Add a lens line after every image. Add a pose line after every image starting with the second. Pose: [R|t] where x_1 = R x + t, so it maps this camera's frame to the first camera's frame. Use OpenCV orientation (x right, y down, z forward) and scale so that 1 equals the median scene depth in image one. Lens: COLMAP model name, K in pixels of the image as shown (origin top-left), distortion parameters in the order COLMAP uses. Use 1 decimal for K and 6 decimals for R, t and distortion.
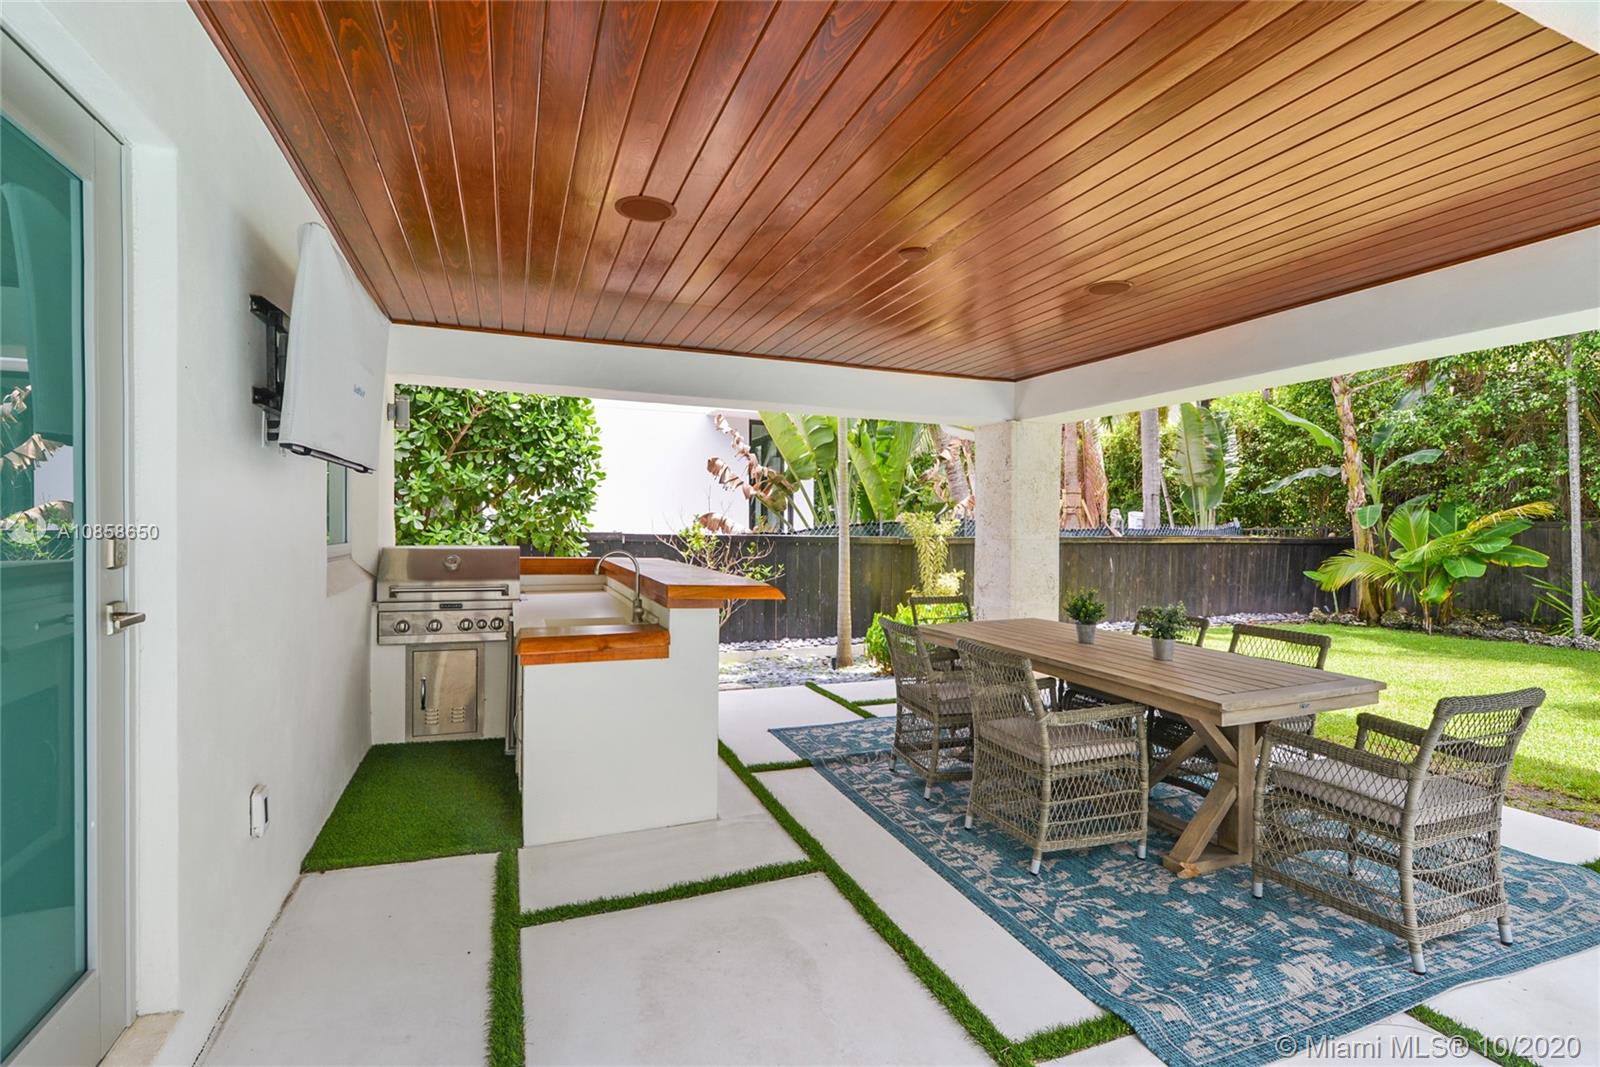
lens RADIAL K [[720.0, 0, 786.6], [0, 720.0, 529.2], [0, 0, 1]] dist [-0.043536, 0.000043]
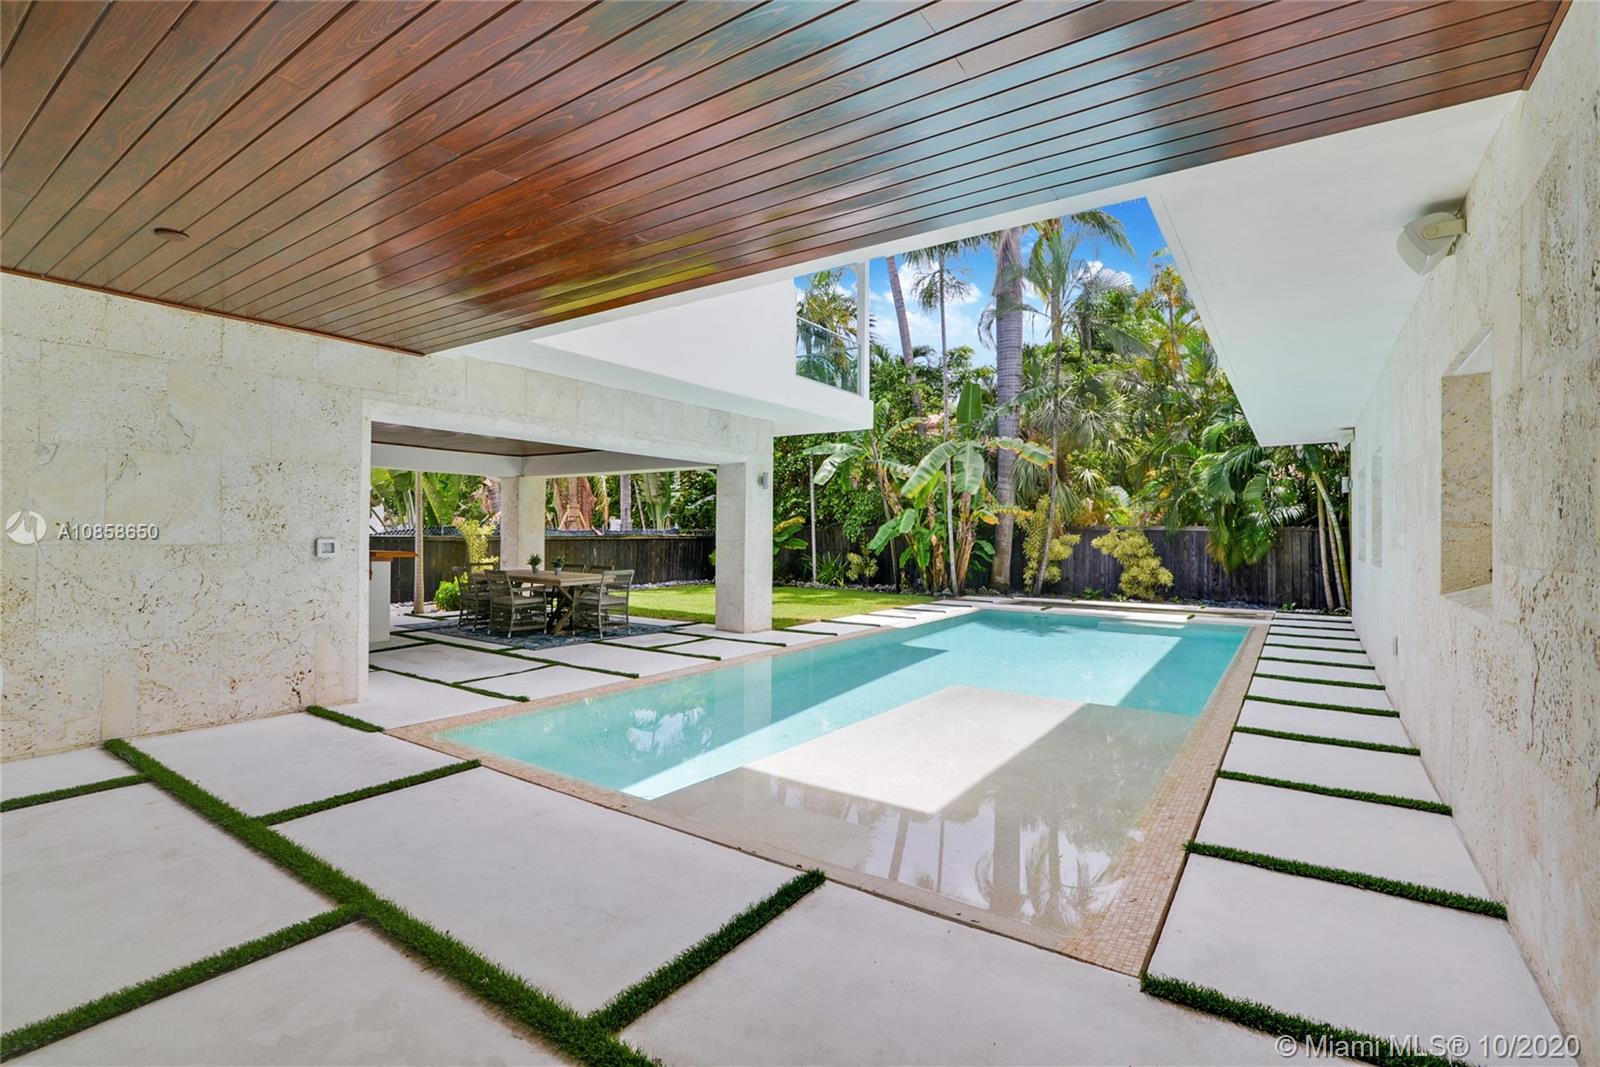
lens RADIAL K [[720.0, 0, 786.6], [0, 720.0, 529.2], [0, 0, 1]] dist [-0.043536, 0.000043]
pose [[0.823513, -0.001572, 0.567296, -0.122727], [0.002348, 0.999997, -0.000637, -0.001689], [-0.567293, 0.001857, 0.823514, -0.648259]]
